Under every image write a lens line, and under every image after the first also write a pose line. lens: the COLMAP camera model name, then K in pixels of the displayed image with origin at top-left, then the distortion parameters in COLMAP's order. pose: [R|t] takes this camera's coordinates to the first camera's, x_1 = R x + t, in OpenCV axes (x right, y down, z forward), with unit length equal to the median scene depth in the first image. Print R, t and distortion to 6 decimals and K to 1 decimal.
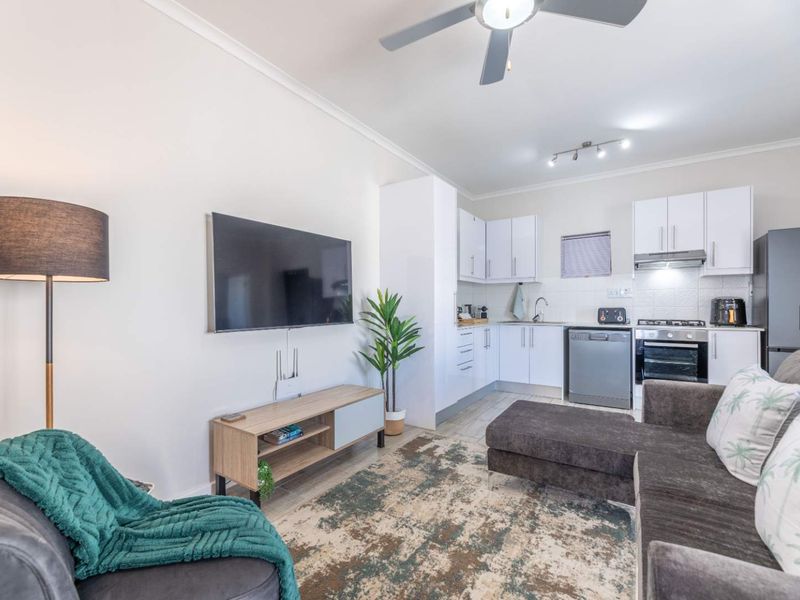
lens RADIAL K [[364.8, 0, 393.7], [0, 364.8, 304.9], [0, 0, 1]] dist [0.004572, -0.000450]
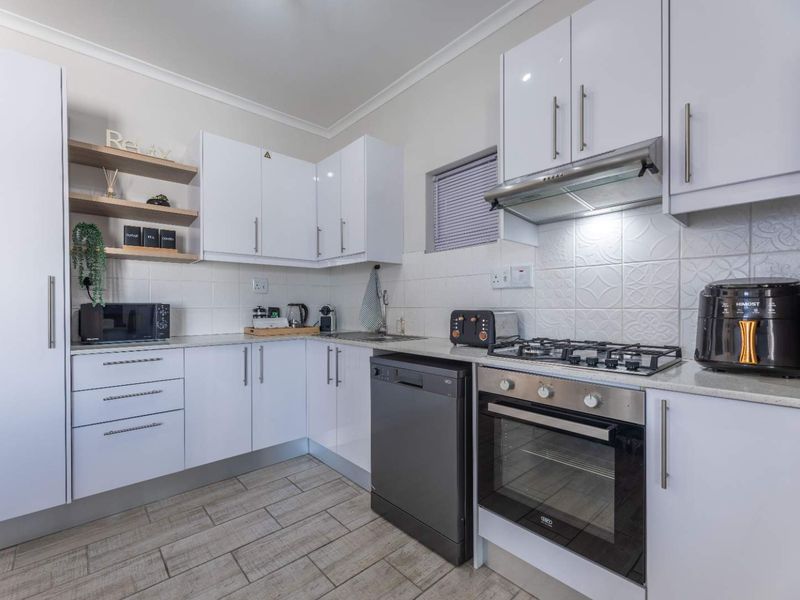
lens RADIAL K [[364.8, 0, 394.4], [0, 364.8, 300.6], [0, 0, 1]] dist [0.004572, -0.000450]
pose [[0.962005, -0.004772, -0.272991, 1.041685], [0.002201, 0.999950, -0.009723, 0.000376], [0.273024, 0.008752, 0.961967, 0.909514]]
